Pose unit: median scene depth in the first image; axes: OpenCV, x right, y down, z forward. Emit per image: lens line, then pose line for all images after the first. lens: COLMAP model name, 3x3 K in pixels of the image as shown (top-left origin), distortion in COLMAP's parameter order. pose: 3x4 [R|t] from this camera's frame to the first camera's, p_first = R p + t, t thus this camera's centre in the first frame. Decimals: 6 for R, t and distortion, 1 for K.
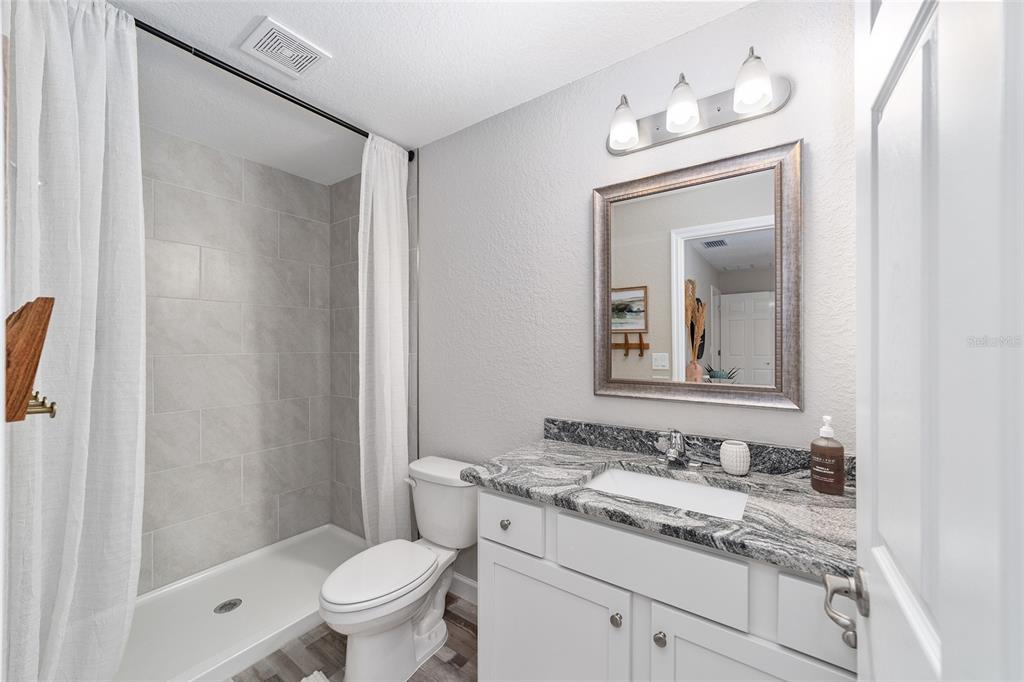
lens RADIAL K [[390.1, 0, 524.4], [0, 390.1, 346.8], [0, 0, 1]] dist [-0.001268, 0.008266]
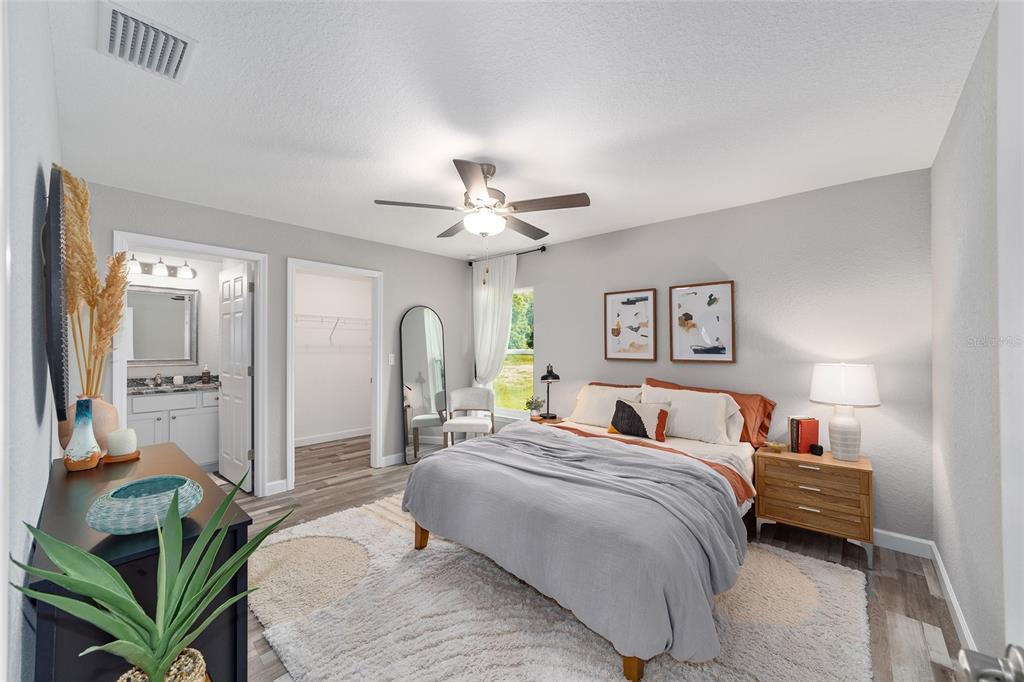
lens RADIAL K [[392.7, 0, 513.8], [0, 392.7, 343.5], [0, 0, 1]] dist [-0.017326, 0.008930]
pose [[0.134706, 0.006947, 0.990861, -2.404189], [-0.000706, 0.999976, -0.006915, -0.010970], [-0.990885, 0.000232, 0.134708, -2.309500]]
